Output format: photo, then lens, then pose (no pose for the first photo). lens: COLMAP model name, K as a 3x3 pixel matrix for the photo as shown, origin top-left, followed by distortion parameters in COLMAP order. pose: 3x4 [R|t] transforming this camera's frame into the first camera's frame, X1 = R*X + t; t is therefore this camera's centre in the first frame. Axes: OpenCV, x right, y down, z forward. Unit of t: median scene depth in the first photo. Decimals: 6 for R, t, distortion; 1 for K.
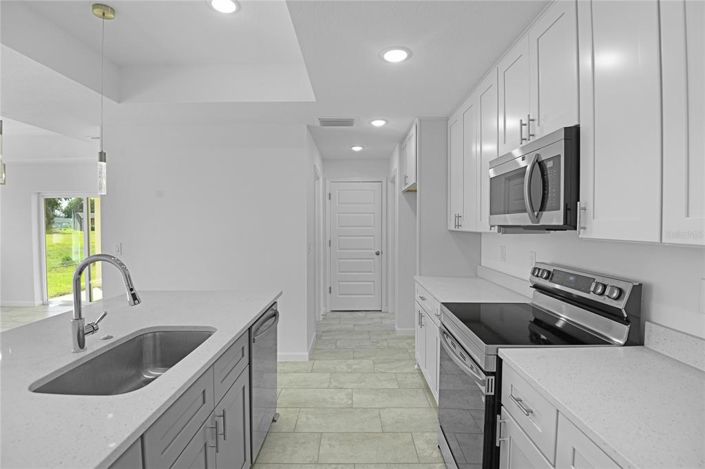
lens RADIAL K [[344.6, 0, 352.5], [0, 344.6, 234.5], [0, 0, 1]] dist [-0.036487, -0.000822]
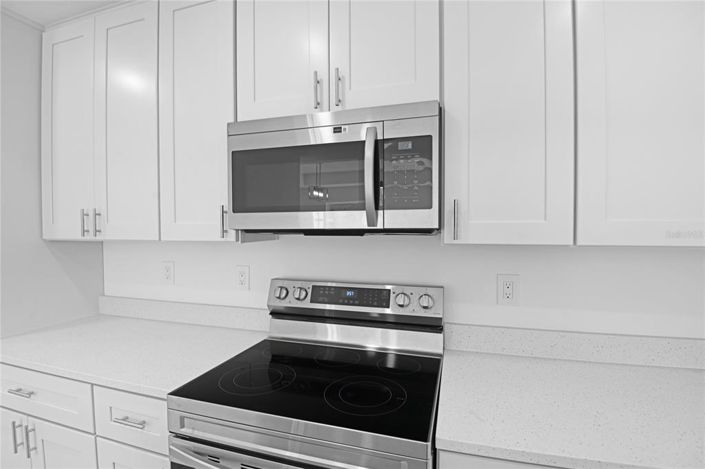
lens RADIAL K [[344.6, 0, 352.5], [0, 344.6, 234.5], [0, 0, 1]] dist [-0.036487, -0.000822]
pose [[0.283093, -0.027008, 0.958712, -0.136751], [0.032909, 0.999288, 0.018433, -0.026455], [-0.958528, 0.026332, 0.283780, 0.736454]]
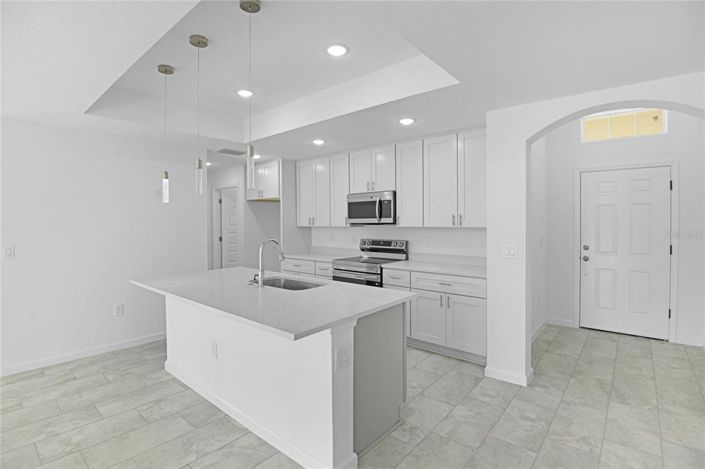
lens RADIAL K [[340.5, 0, 353.9], [0, 340.5, 226.8], [0, 0, 1]] dist [0.000035, -0.000027]
pose [[0.646434, -0.013683, 0.762847, -1.507380], [0.028171, 0.999585, -0.005943, 0.013289], [-0.762449, 0.025332, 0.646552, -0.560091]]
